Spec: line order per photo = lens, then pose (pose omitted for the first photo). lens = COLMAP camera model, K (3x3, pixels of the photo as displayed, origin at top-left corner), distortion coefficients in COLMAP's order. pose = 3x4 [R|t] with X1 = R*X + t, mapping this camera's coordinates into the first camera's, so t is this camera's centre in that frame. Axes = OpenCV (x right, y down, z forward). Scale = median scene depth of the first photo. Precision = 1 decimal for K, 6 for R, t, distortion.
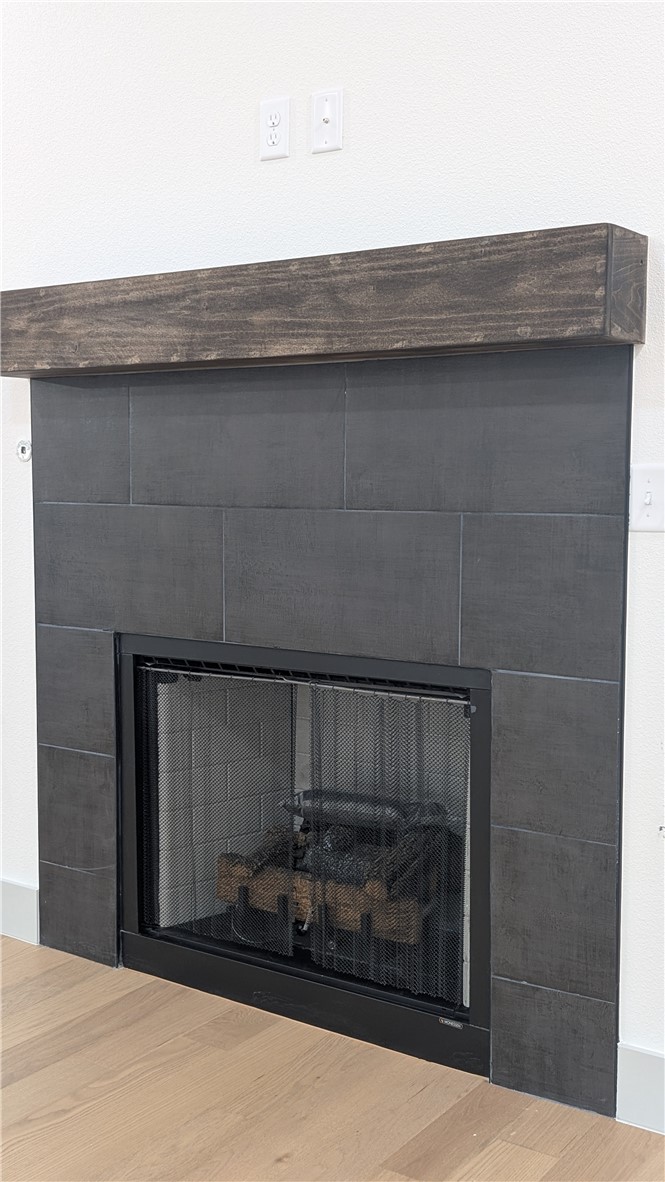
lens RADIAL K [[1256.6, 0, 332.5], [0, 1256.6, 591.0], [0, 0, 1]] dist [0.001248, -0.004515]
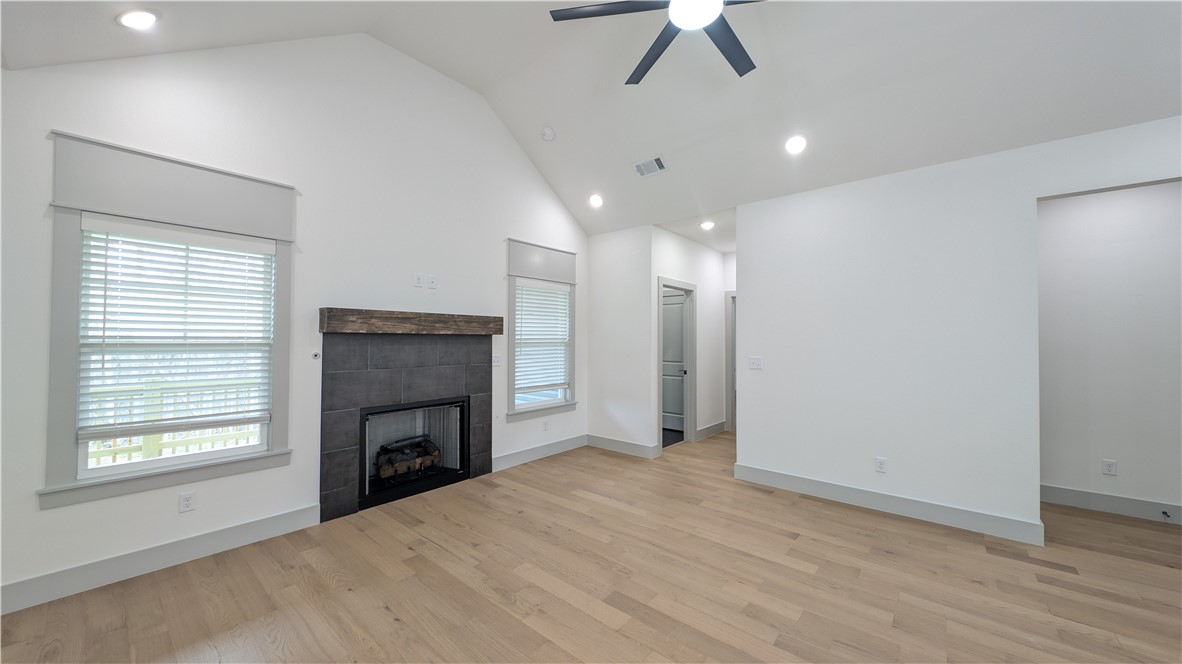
lens RADIAL K [[420.6, 0, 591.0], [0, 420.6, 332.0], [0, 0, 1]] dist [-0.000732, -0.000101]
pose [[0.105622, 0.019955, 0.994206, -1.477099], [0.102360, 0.994270, -0.030830, -0.087673], [-0.989124, 0.105023, 0.102975, 0.291905]]
